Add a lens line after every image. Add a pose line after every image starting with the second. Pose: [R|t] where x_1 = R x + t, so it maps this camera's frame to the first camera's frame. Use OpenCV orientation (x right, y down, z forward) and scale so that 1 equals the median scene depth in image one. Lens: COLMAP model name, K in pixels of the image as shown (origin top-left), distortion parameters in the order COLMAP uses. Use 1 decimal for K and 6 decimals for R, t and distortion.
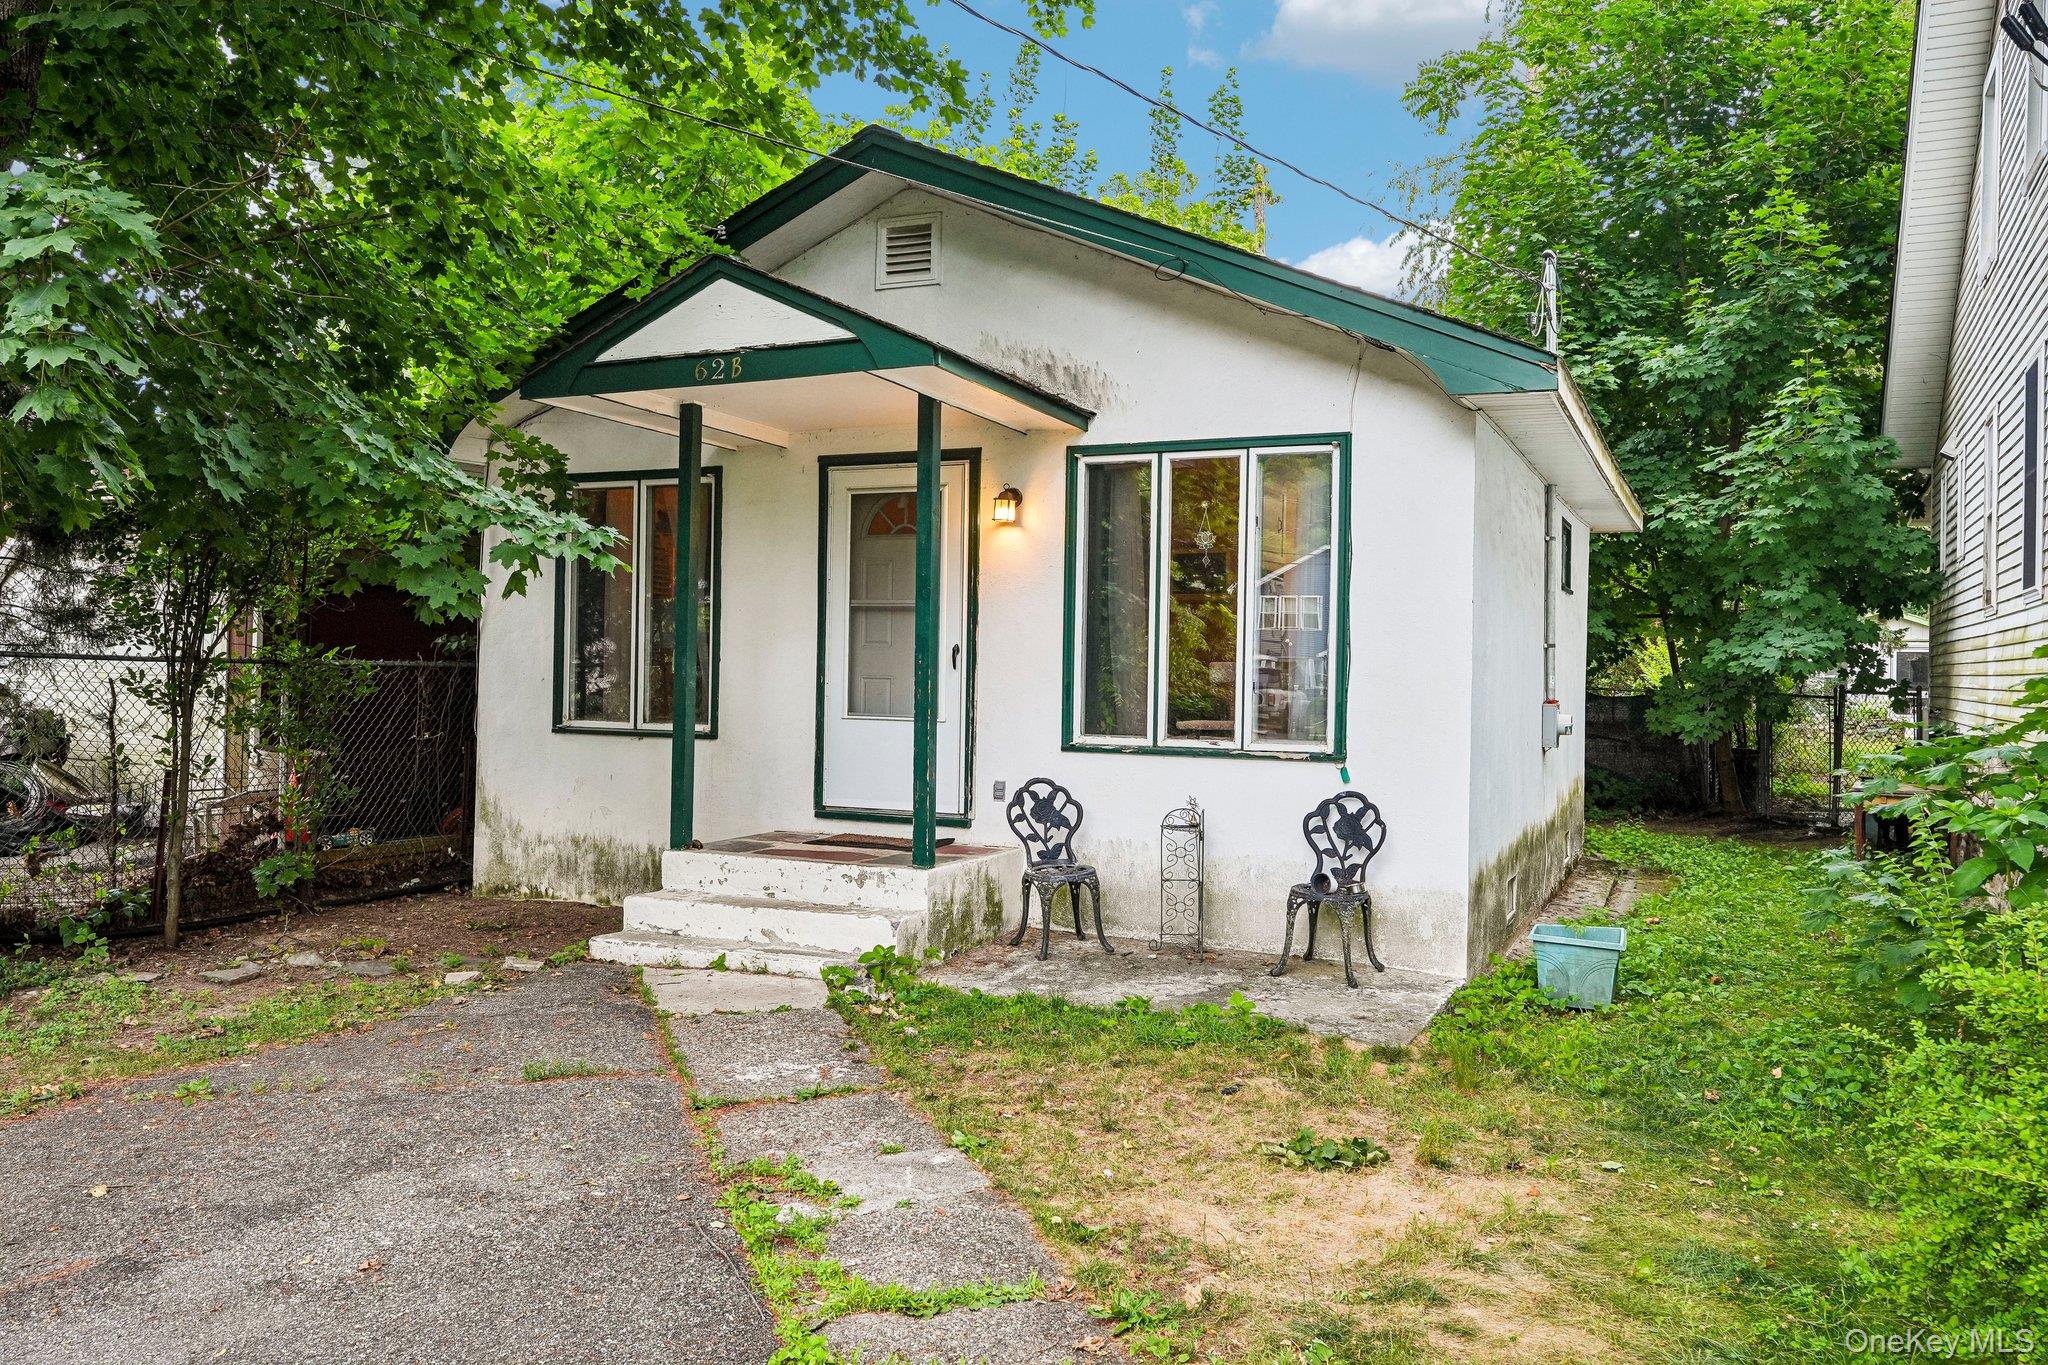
lens RADIAL K [[1555.1, 0, 1022.7], [0, 1555.1, 683.9], [0, 0, 1]] dist [0.010294, 0.000192]
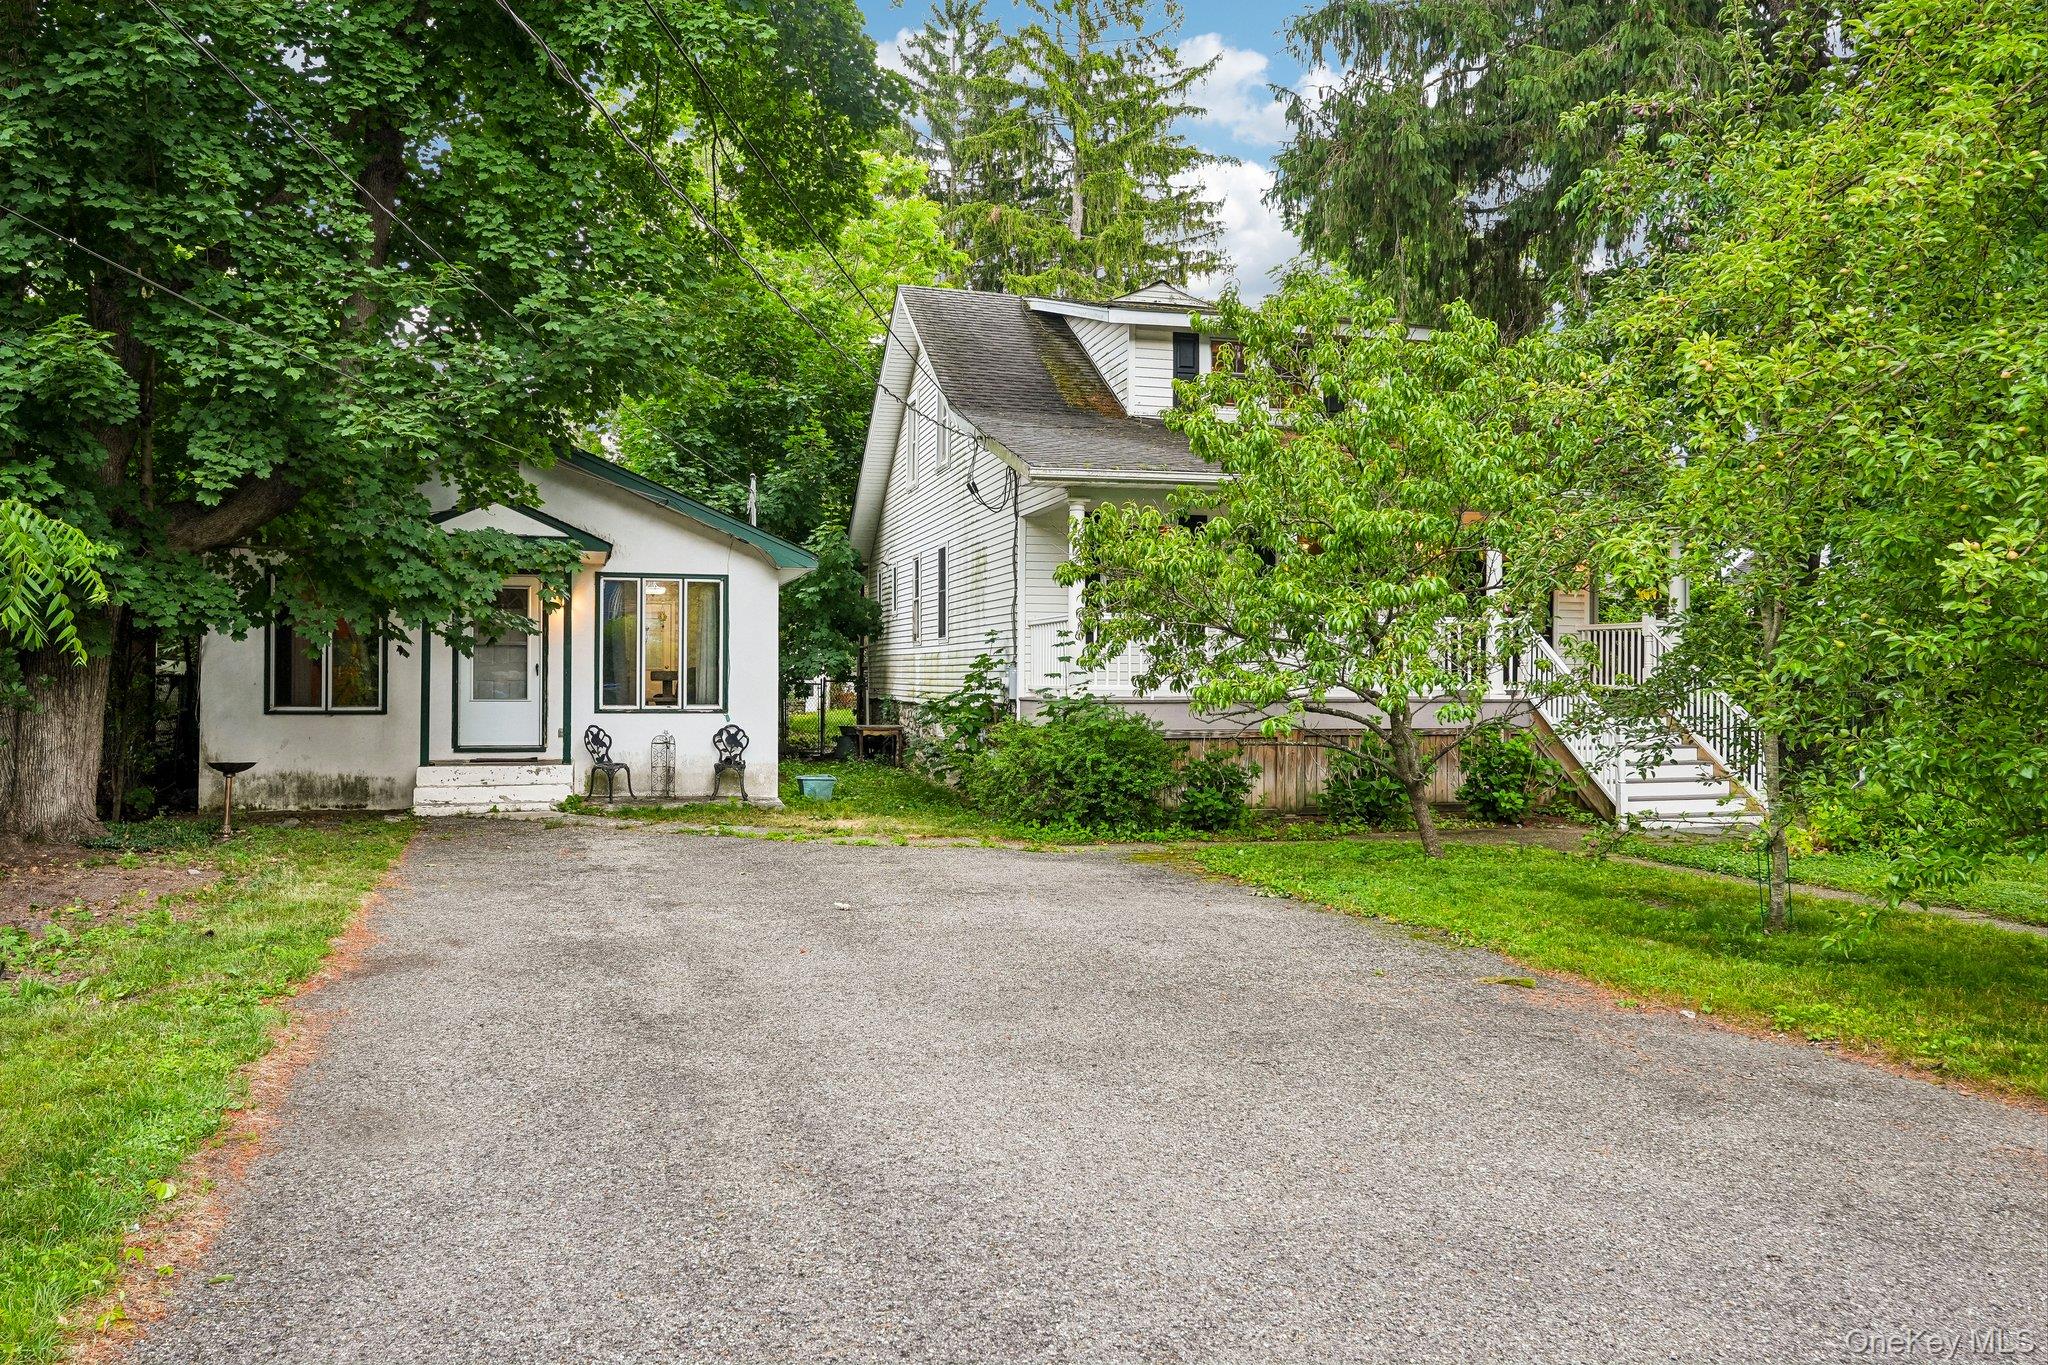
lens RADIAL K [[1555.1, 0, 1026.2], [0, 1555.1, 682.1], [0, 0, 1]] dist [0.010294, 0.000192]
pose [[0.761012, -0.015068, 0.648563, -0.996989], [0.013543, 0.999881, 0.007339, -0.007910], [-0.648597, 0.003198, 0.761126, -1.120273]]
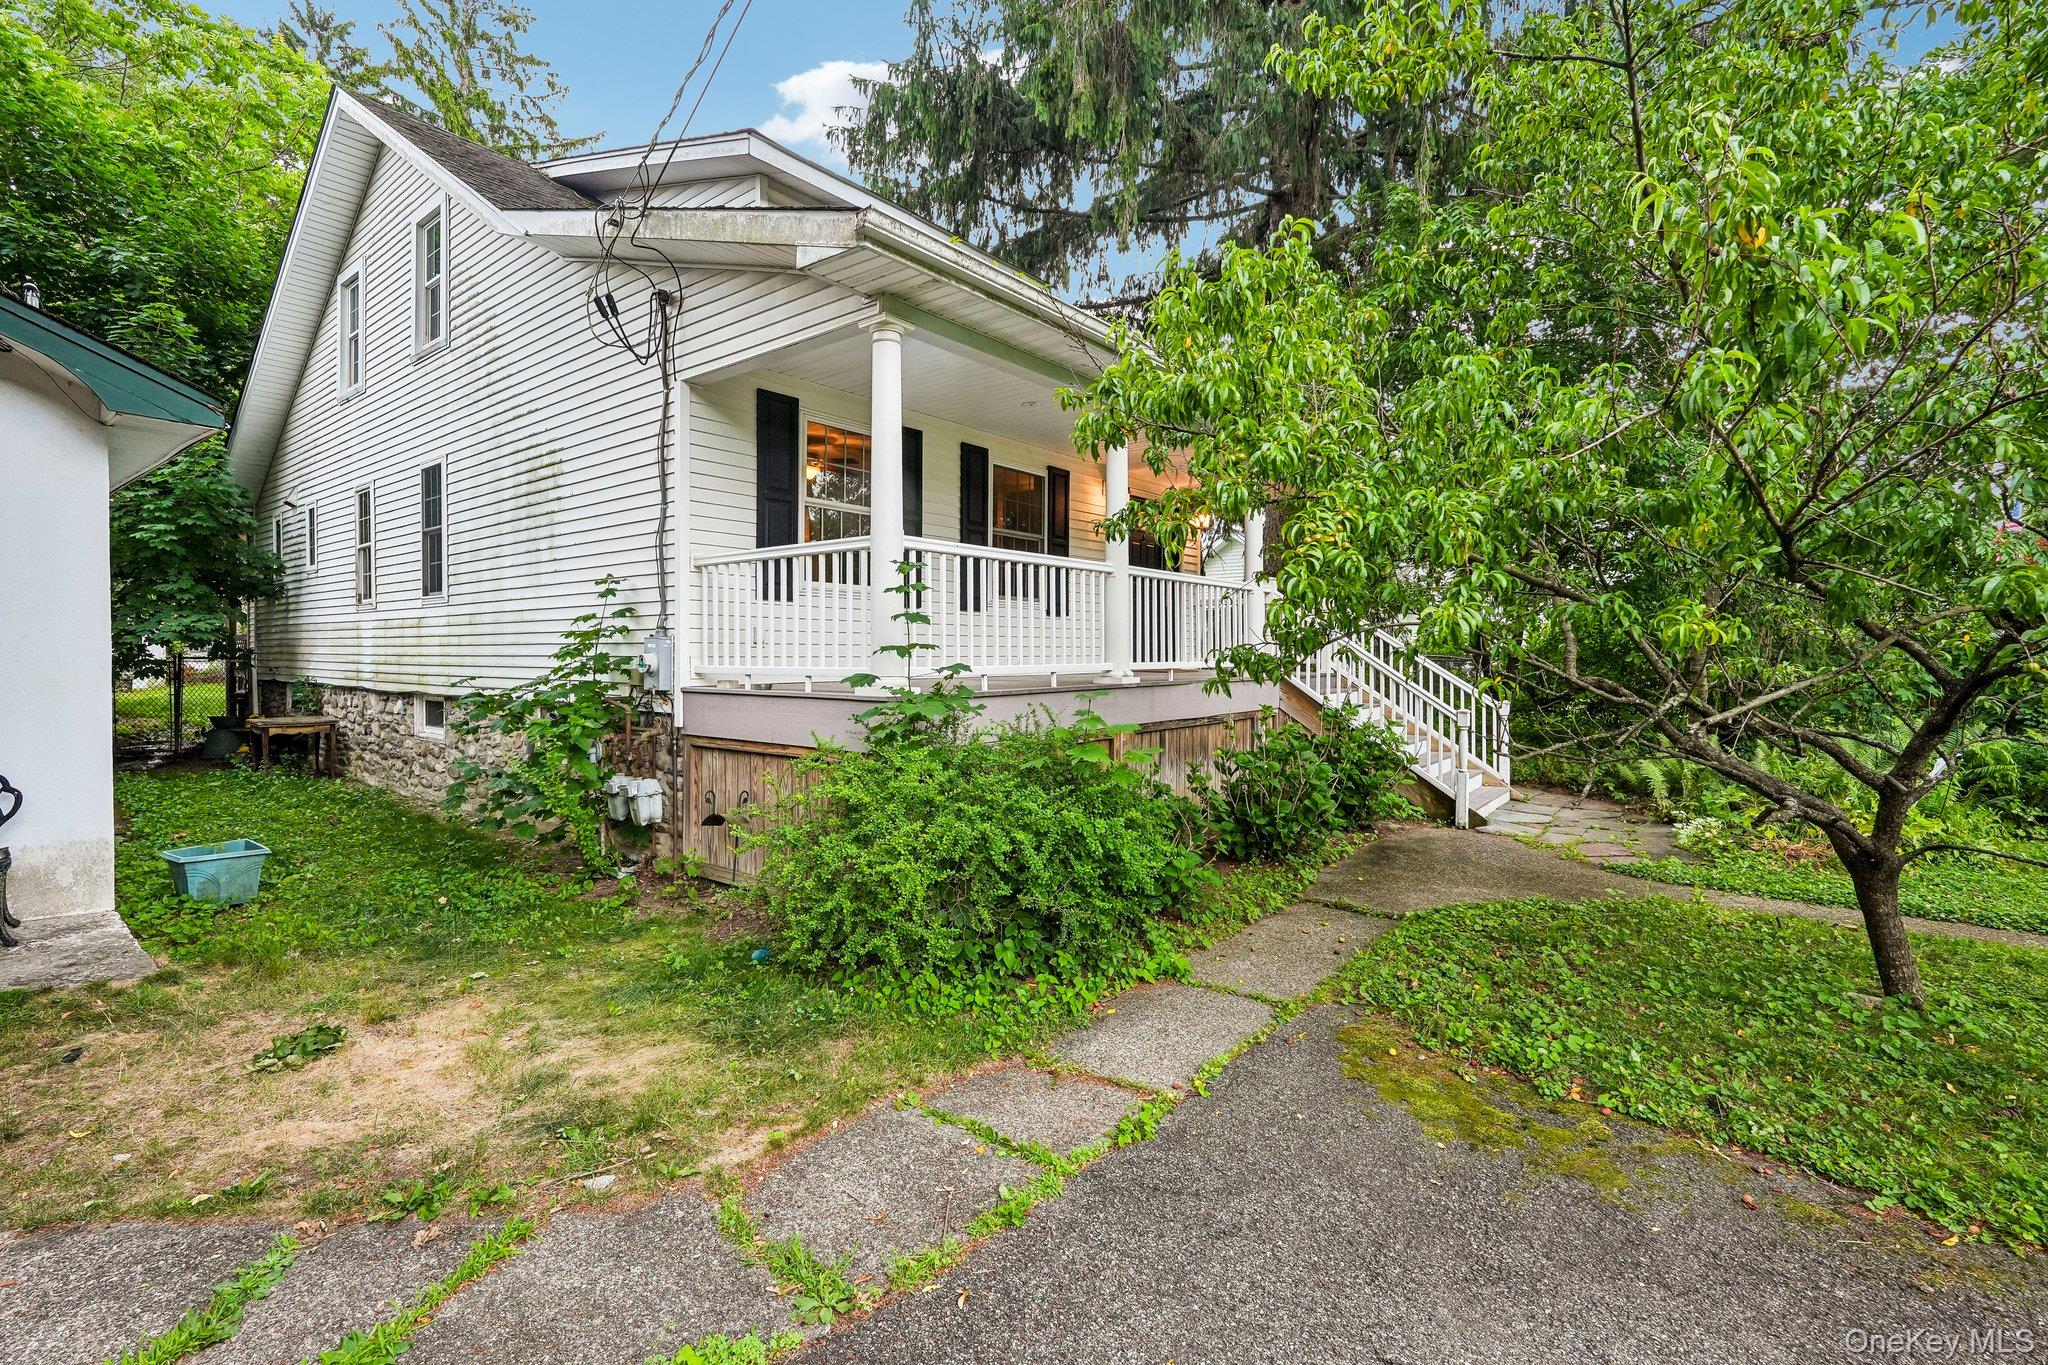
lens RADIAL K [[905.9, 0, 1013.8], [0, 905.9, 666.8], [0, 0, 1]] dist [-0.008838, 0.002495]
pose [[0.222113, -0.031850, 0.974501, -0.217242], [0.010164, 0.999488, 0.030350, -0.007724], [-0.974968, 0.003164, 0.222323, 0.181065]]
